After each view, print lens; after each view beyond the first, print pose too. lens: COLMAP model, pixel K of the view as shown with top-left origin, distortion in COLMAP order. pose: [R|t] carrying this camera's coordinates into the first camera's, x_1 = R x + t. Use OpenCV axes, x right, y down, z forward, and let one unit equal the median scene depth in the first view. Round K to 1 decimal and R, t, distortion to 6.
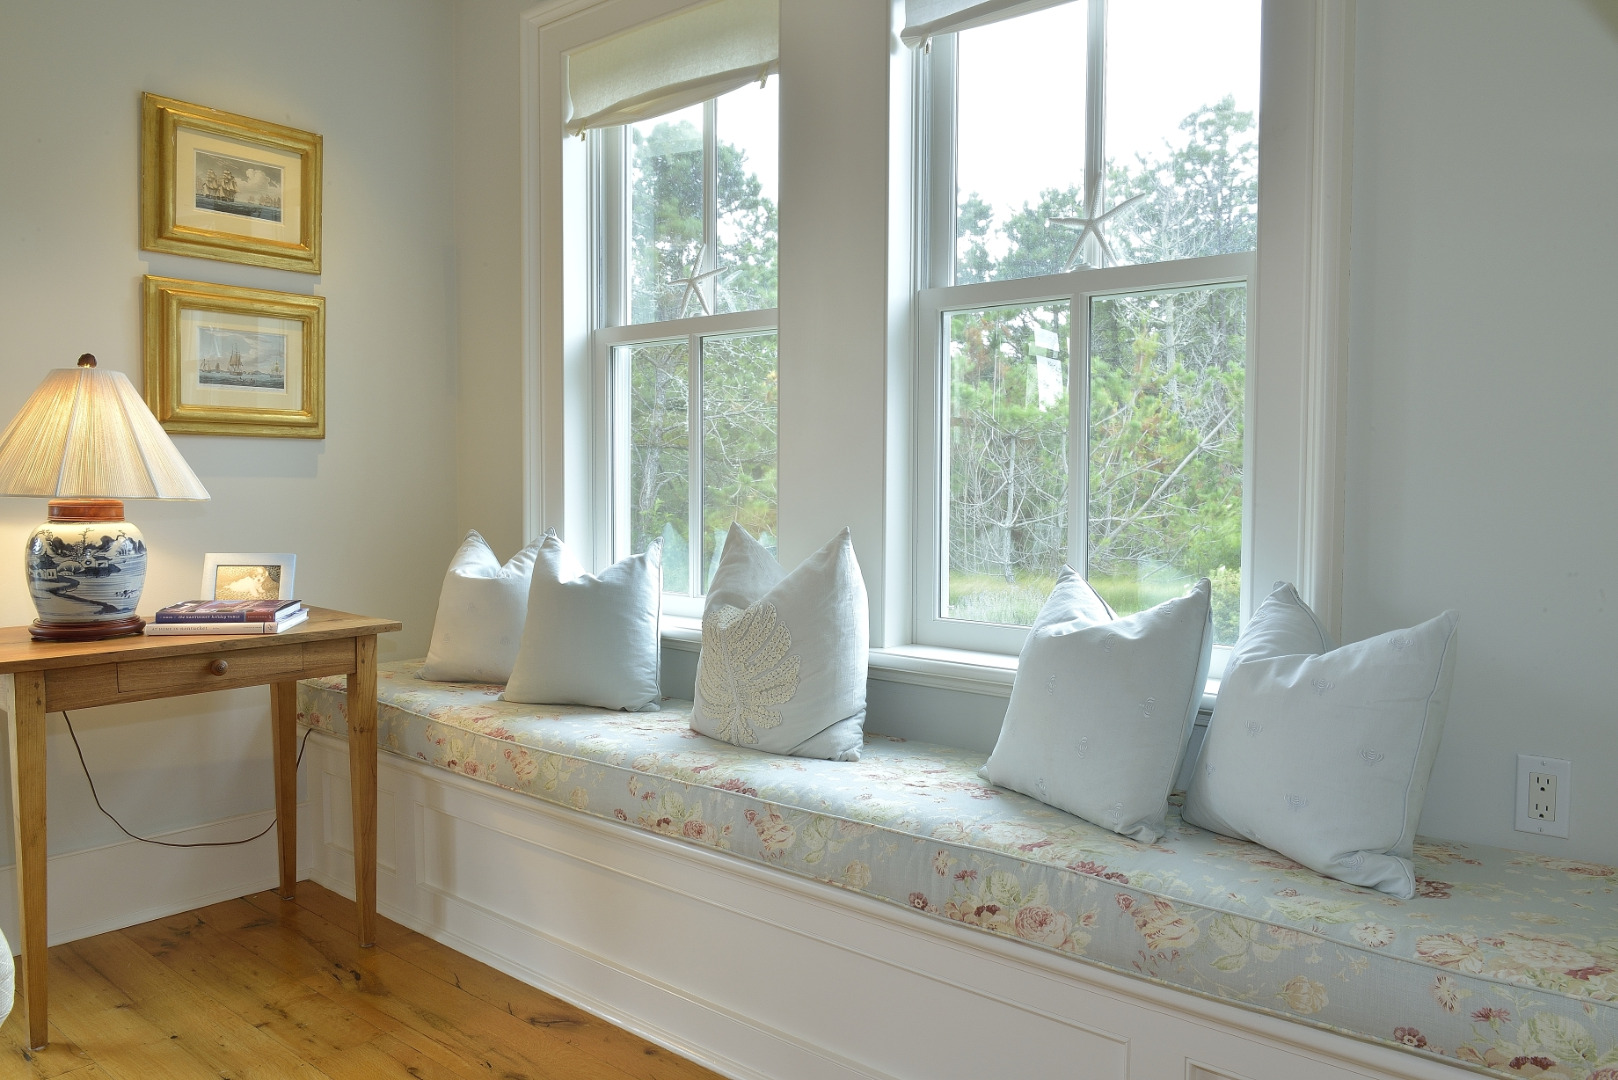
lens RADIAL K [[1199.7, 0, 810.0], [0, 1199.7, 536.3], [0, 0, 1]] dist [-0.001771, -0.000710]
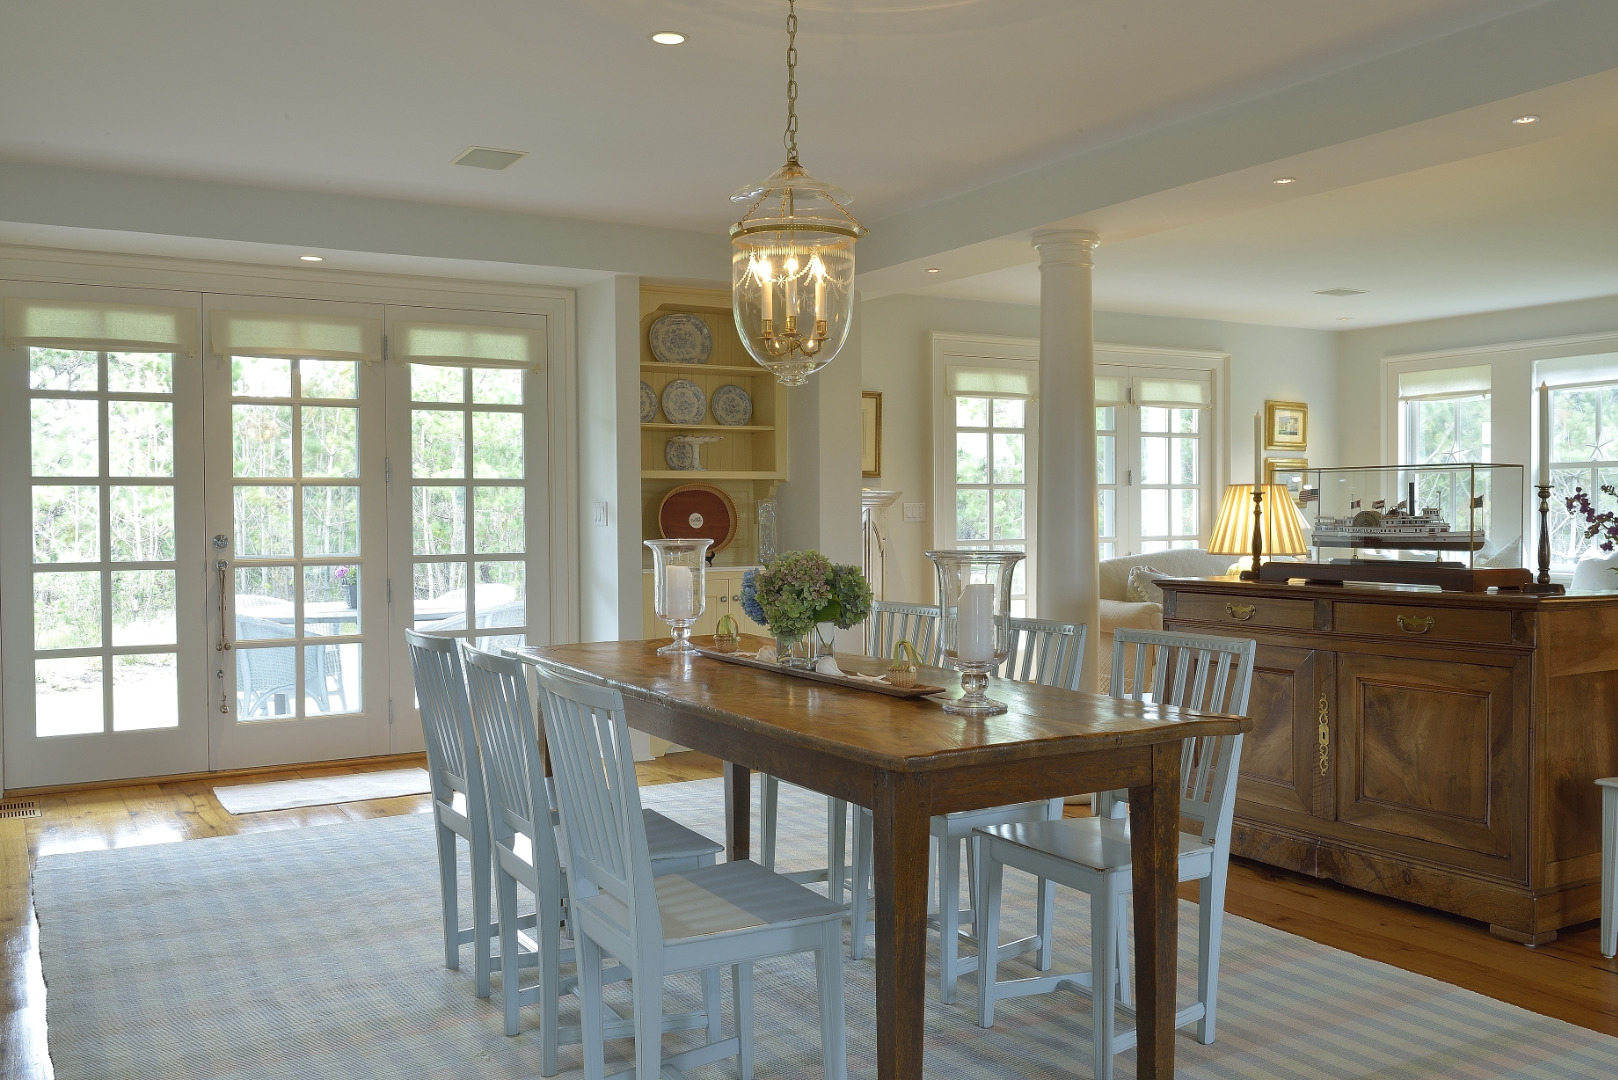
lens RADIAL K [[1428.1, 0, 808.9], [0, 1428.1, 540.5], [0, 0, 1]] dist [-0.001094, -0.000291]
pose [[0.945507, 0.000634, -0.325600, -0.435340], [-0.009921, 0.999590, -0.026863, 0.103635], [0.325449, 0.028629, 0.945126, -2.724064]]
